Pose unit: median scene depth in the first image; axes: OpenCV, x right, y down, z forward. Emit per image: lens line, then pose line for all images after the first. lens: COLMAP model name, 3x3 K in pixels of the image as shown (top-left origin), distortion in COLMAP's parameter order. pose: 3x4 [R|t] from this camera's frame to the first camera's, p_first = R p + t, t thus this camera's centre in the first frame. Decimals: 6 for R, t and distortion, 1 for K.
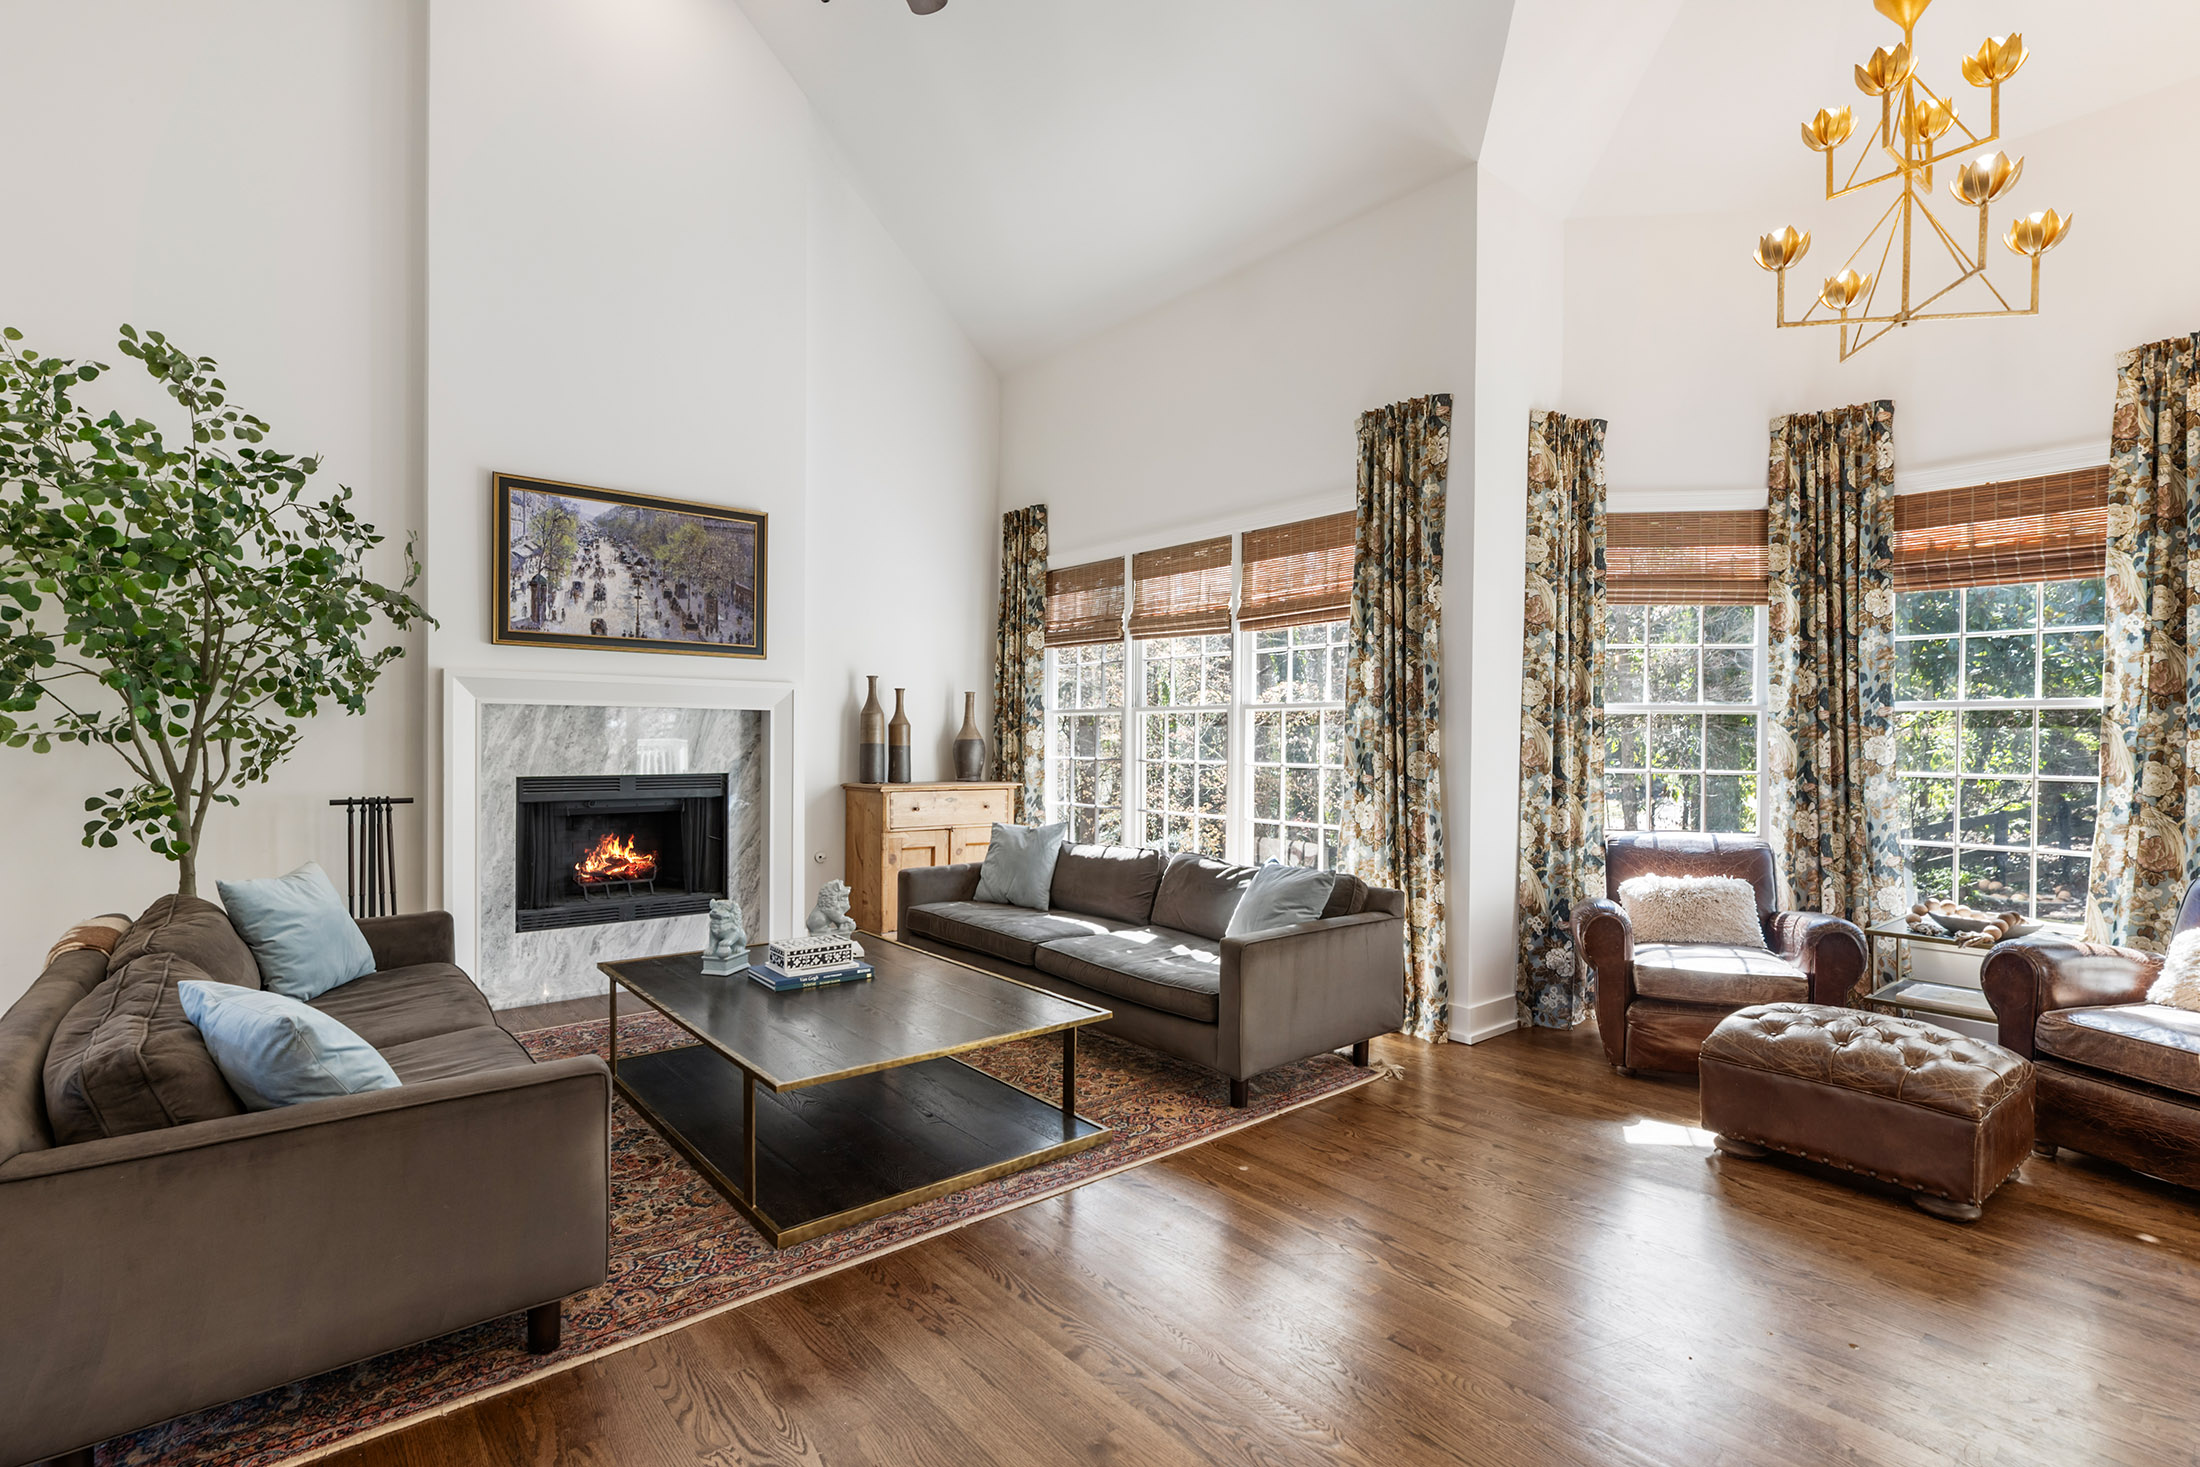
lens RADIAL K [[1023.5, 0, 1089.1], [0, 1023.5, 746.0], [0, 0, 1]] dist [-0.000618, -0.000563]
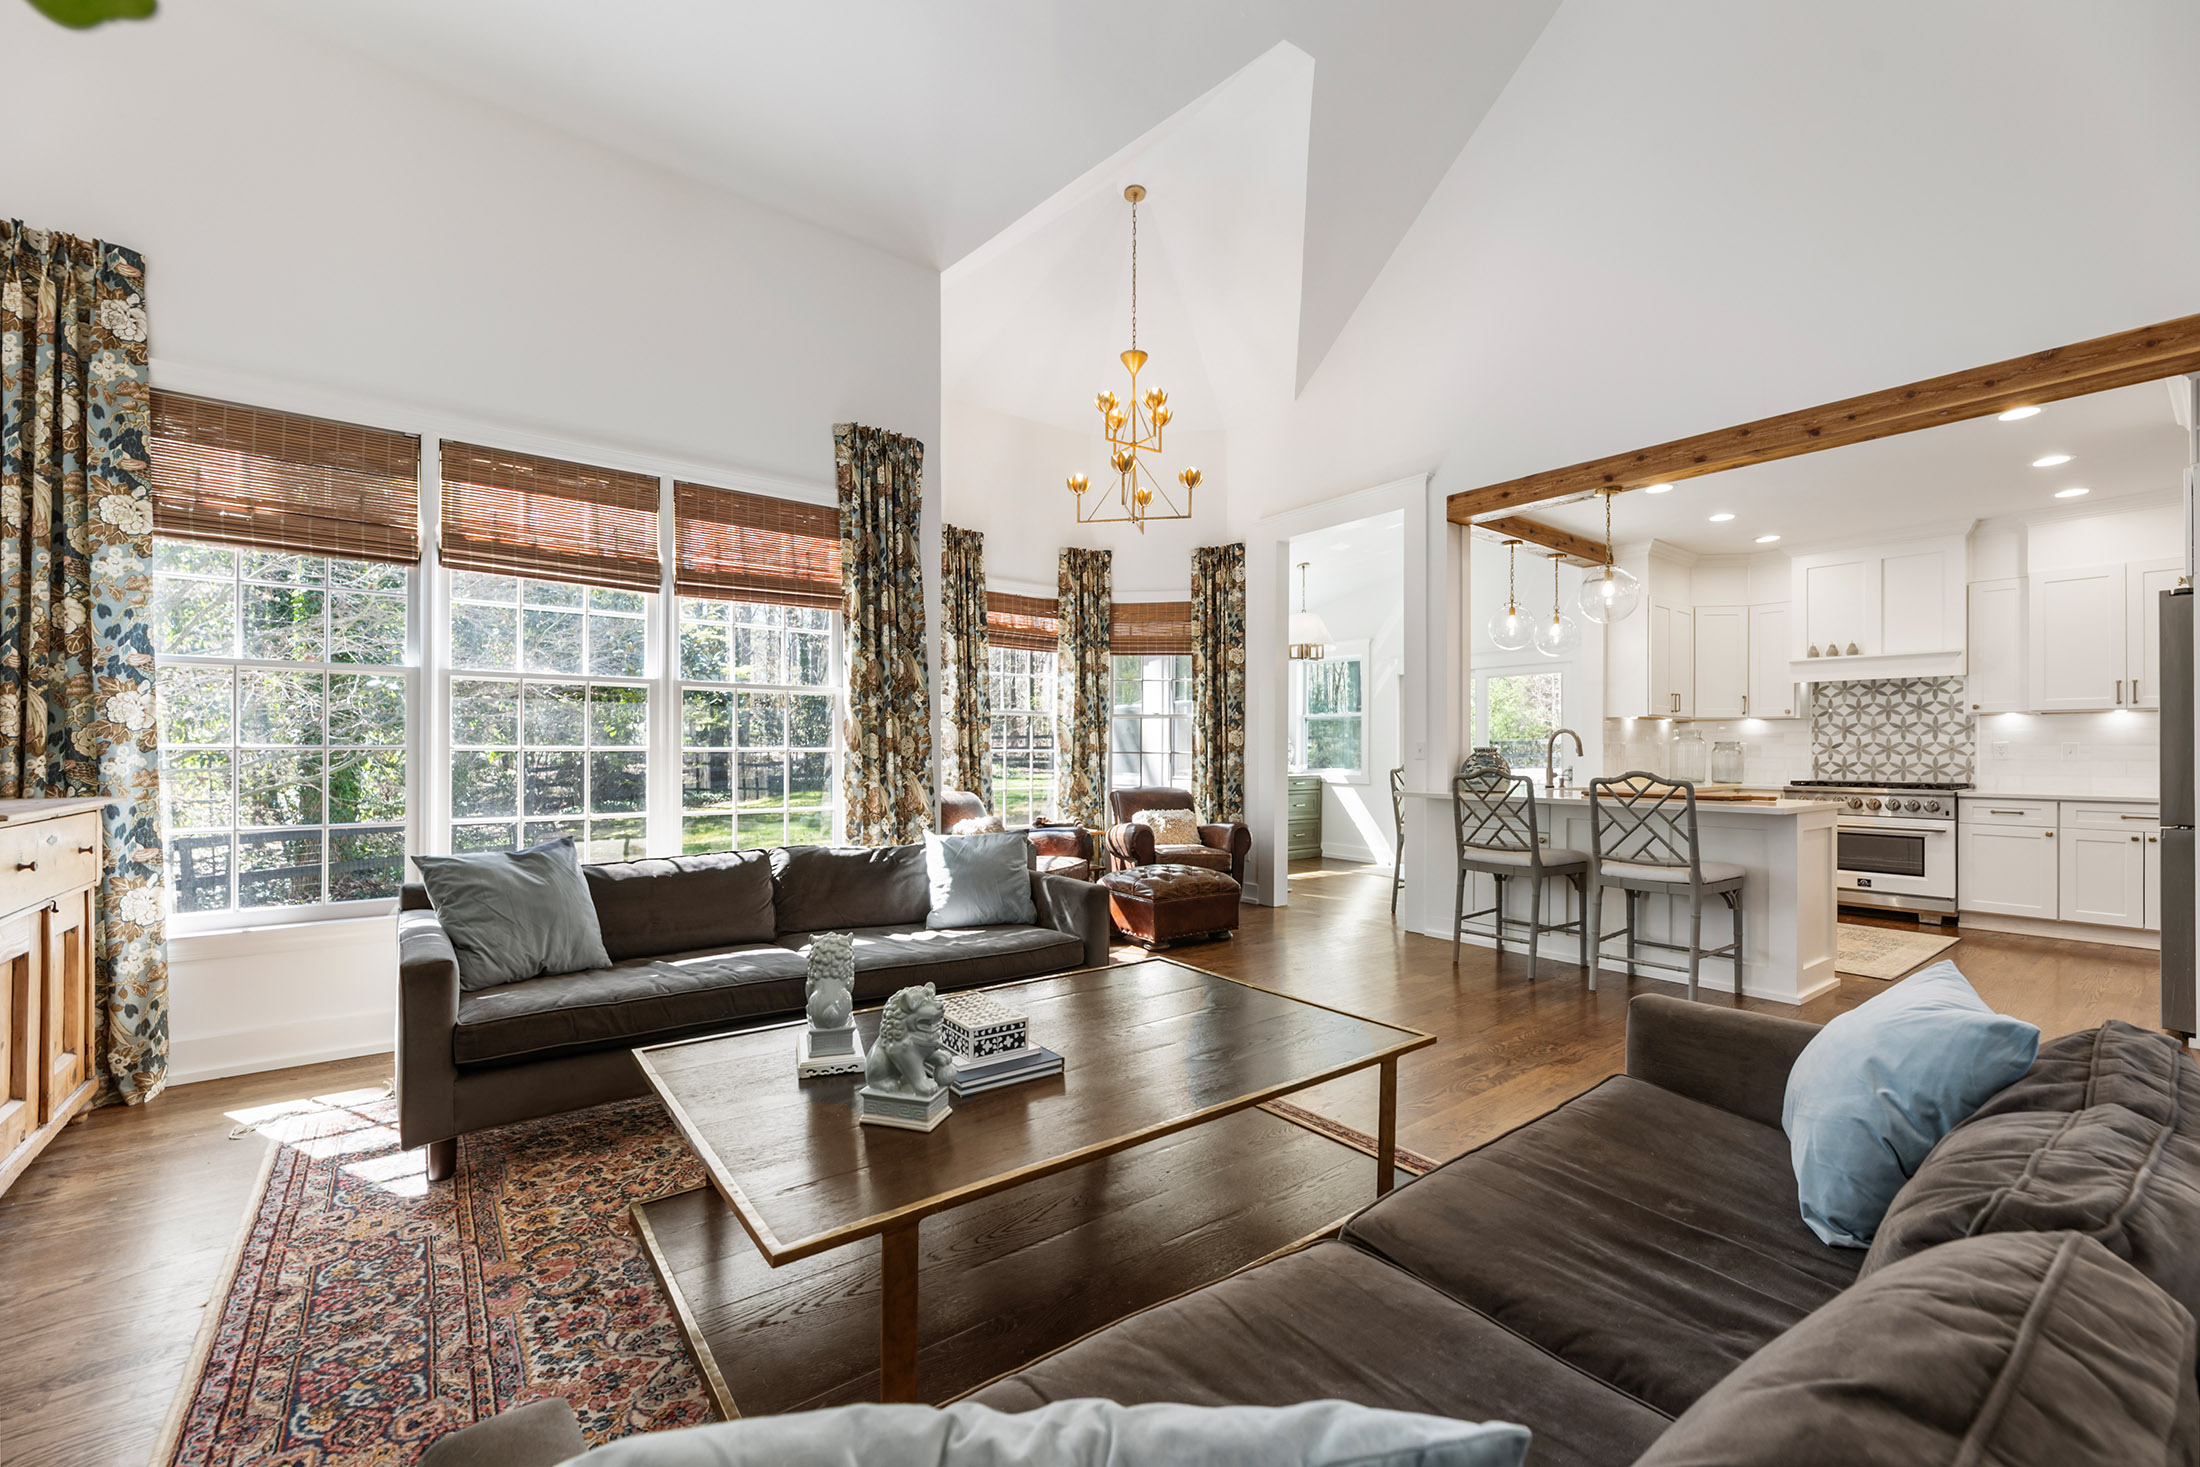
lens RADIAL K [[888.7, 0, 1095.1], [0, 888.7, 745.7], [0, 0, 1]] dist [0.000831, 0.000331]
pose [[0.037104, -0.001554, 0.999310, -0.679044], [0.002690, 0.999995, 0.001455, 0.016610], [-0.999308, 0.002634, 0.037108, 0.724571]]
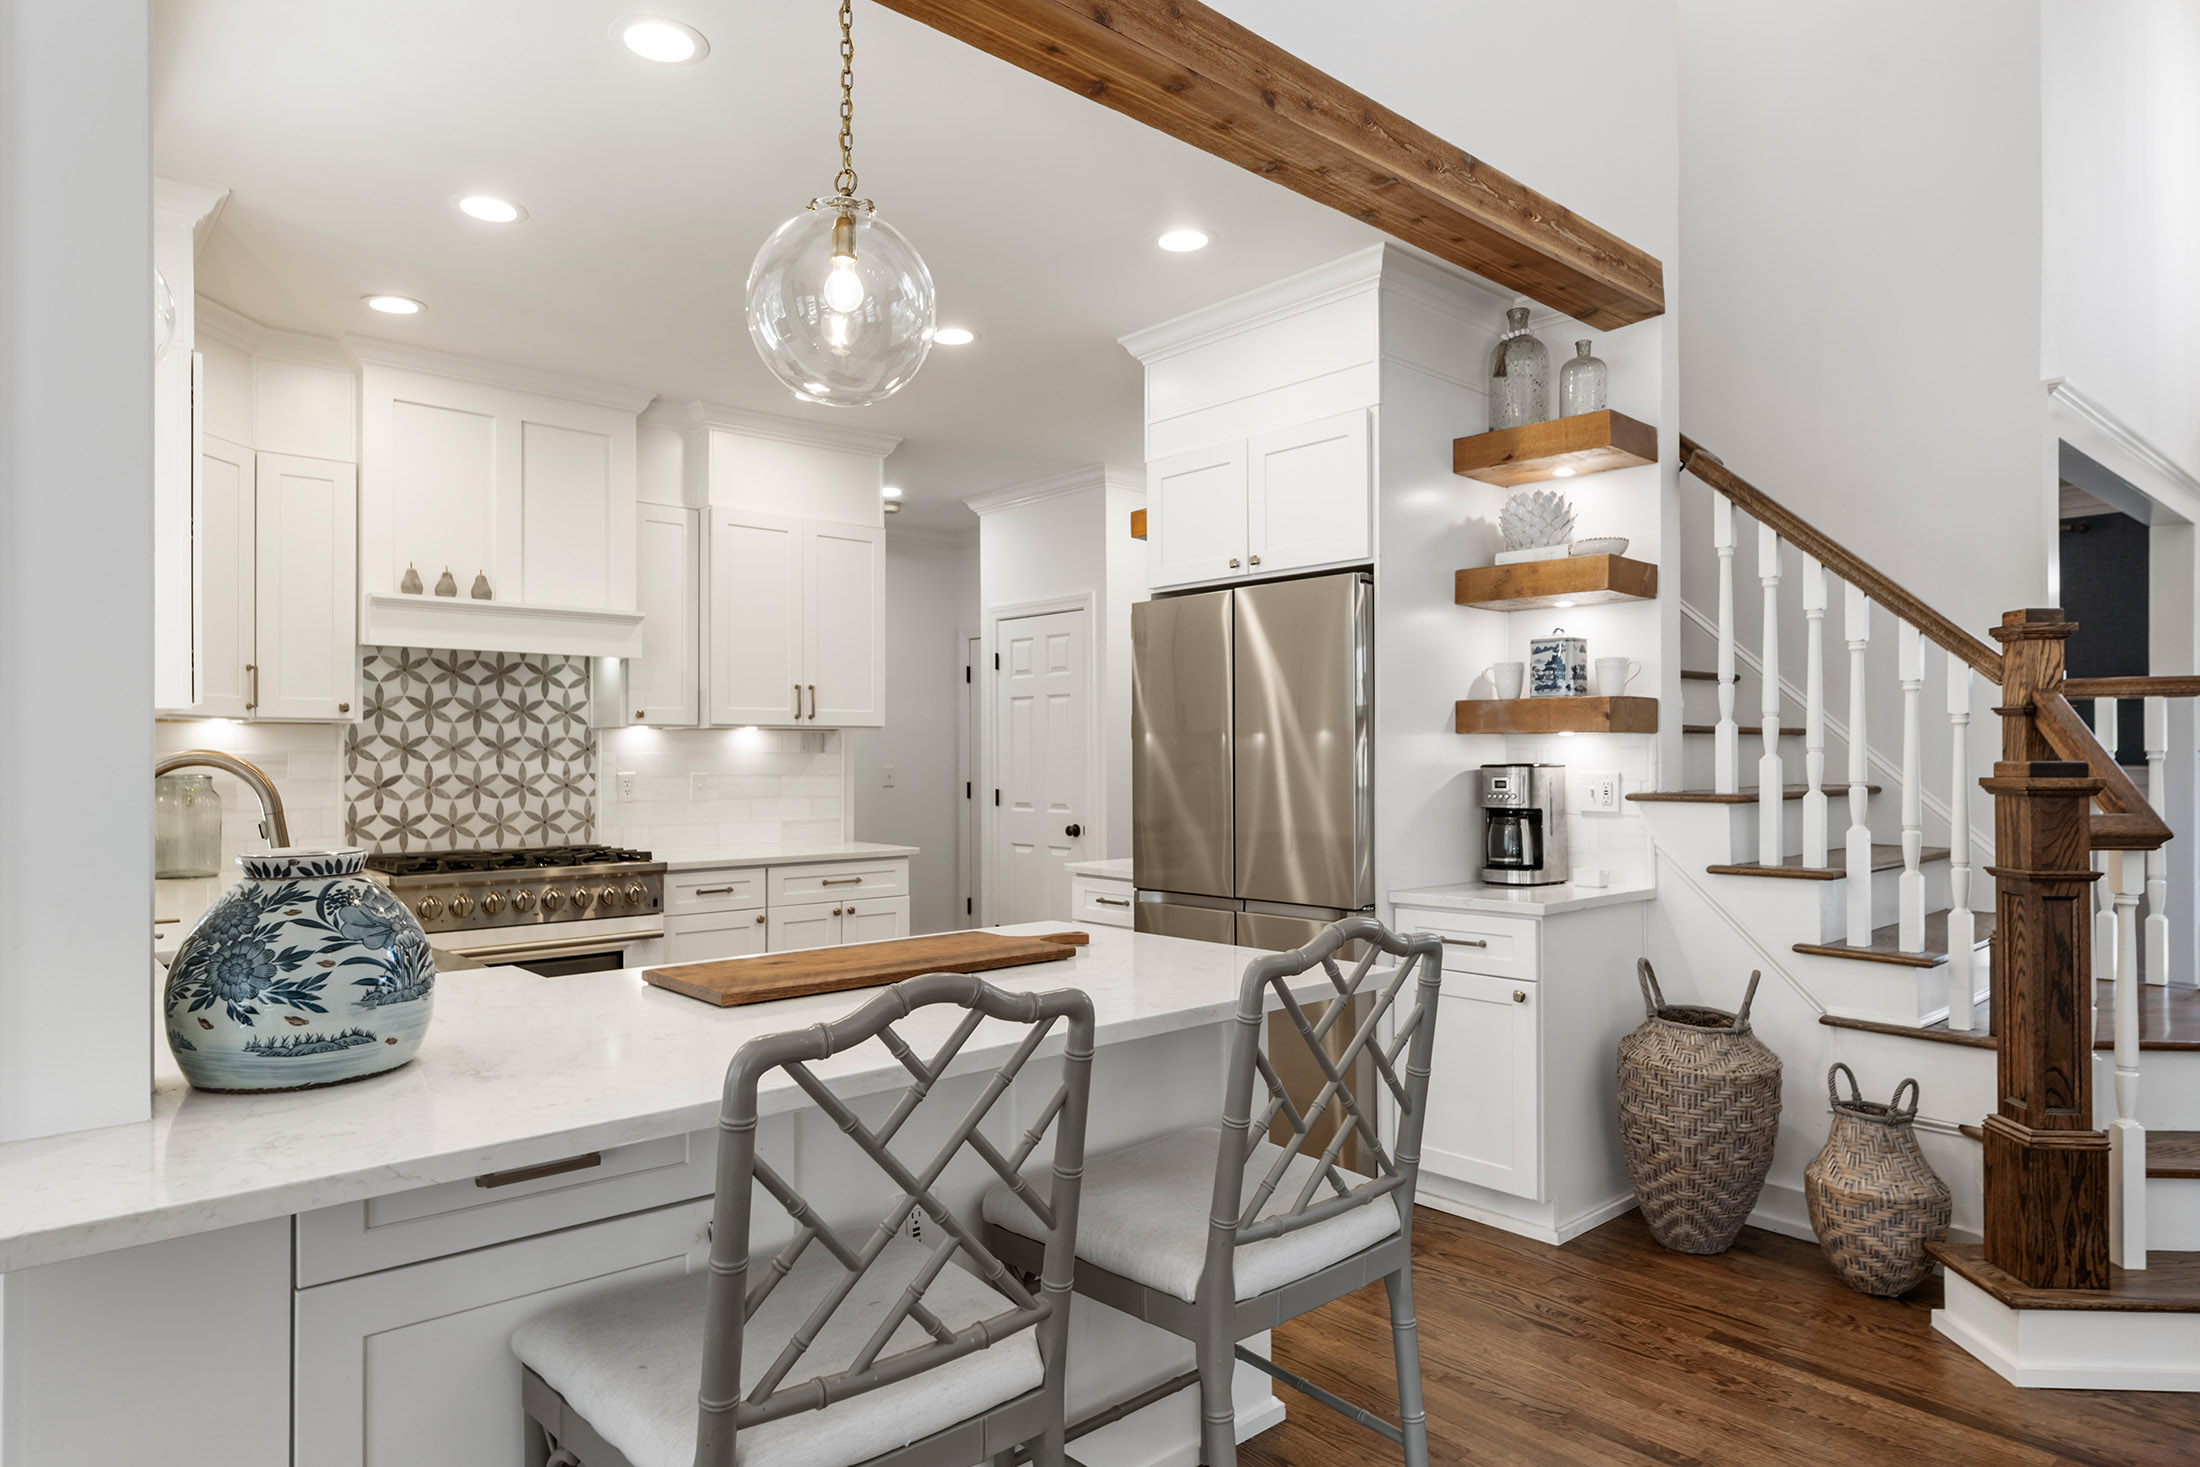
lens RADIAL K [[1287.8, 0, 1092.1], [0, 1287.8, 751.6], [0, 0, 1]] dist [0.001118, 0.001471]
pose [[-0.999366, -0.004789, -0.035289, 0.330084], [-0.004853, 0.999987, 0.001722, -0.006744], [0.035280, 0.001892, -0.999376, 0.602111]]
